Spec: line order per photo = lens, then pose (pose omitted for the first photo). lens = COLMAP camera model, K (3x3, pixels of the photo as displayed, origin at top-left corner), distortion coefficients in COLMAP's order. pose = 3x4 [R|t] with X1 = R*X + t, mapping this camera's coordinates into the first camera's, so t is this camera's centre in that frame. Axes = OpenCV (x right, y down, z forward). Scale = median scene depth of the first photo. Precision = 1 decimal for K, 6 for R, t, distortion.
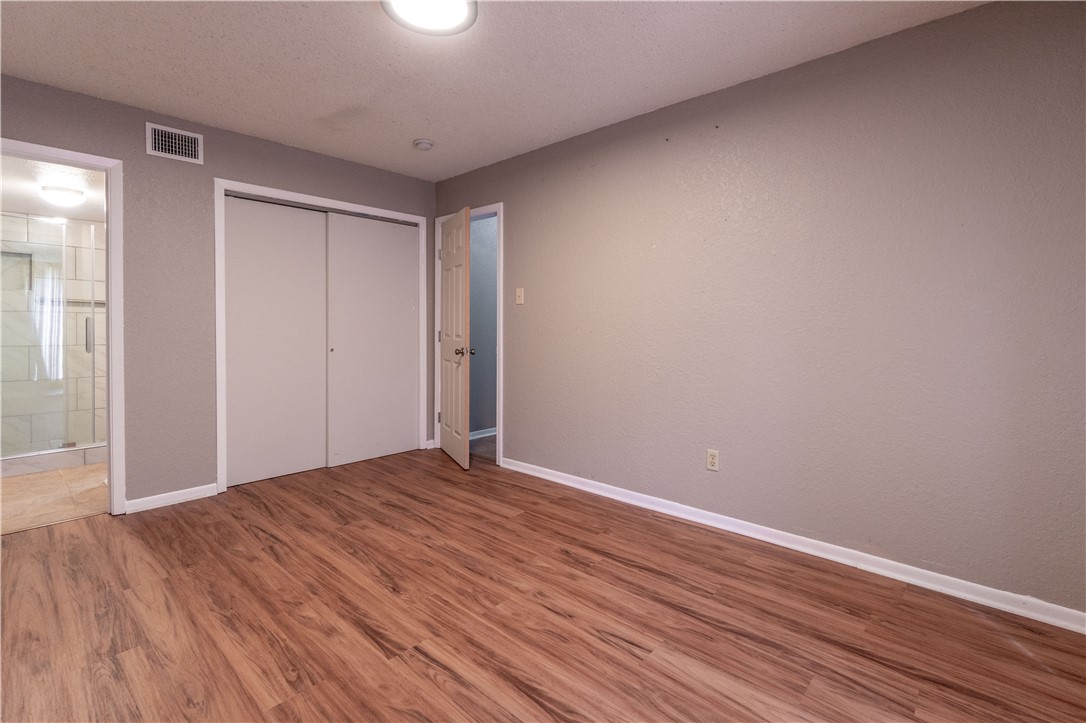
lens RADIAL K [[482.7, 0, 543.7], [0, 482.7, 339.5], [0, 0, 1]] dist [-0.001000, 0.000268]
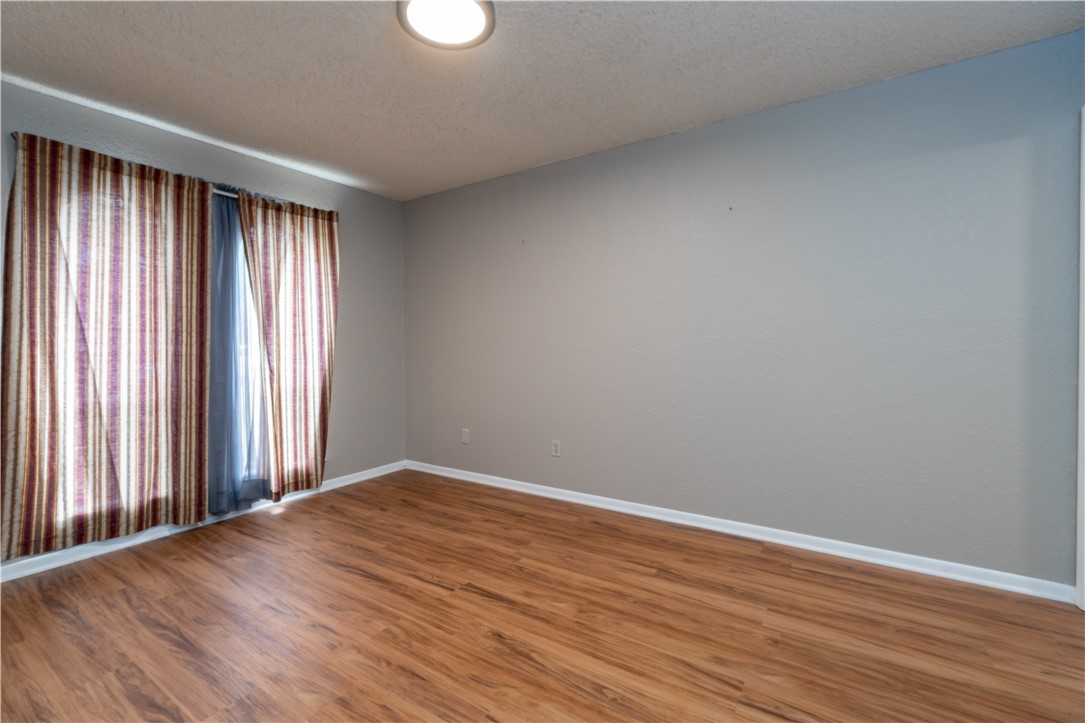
lens RADIAL K [[482.3, 0, 543.2], [0, 482.3, 339.5], [0, 0, 1]] dist [-0.001000, 0.000268]
pose [[-0.987468, 0.003005, -0.157792, -0.257026], [0.000319, 0.999855, 0.017049, -0.061181], [0.157820, 0.016785, -0.987325, 1.974480]]
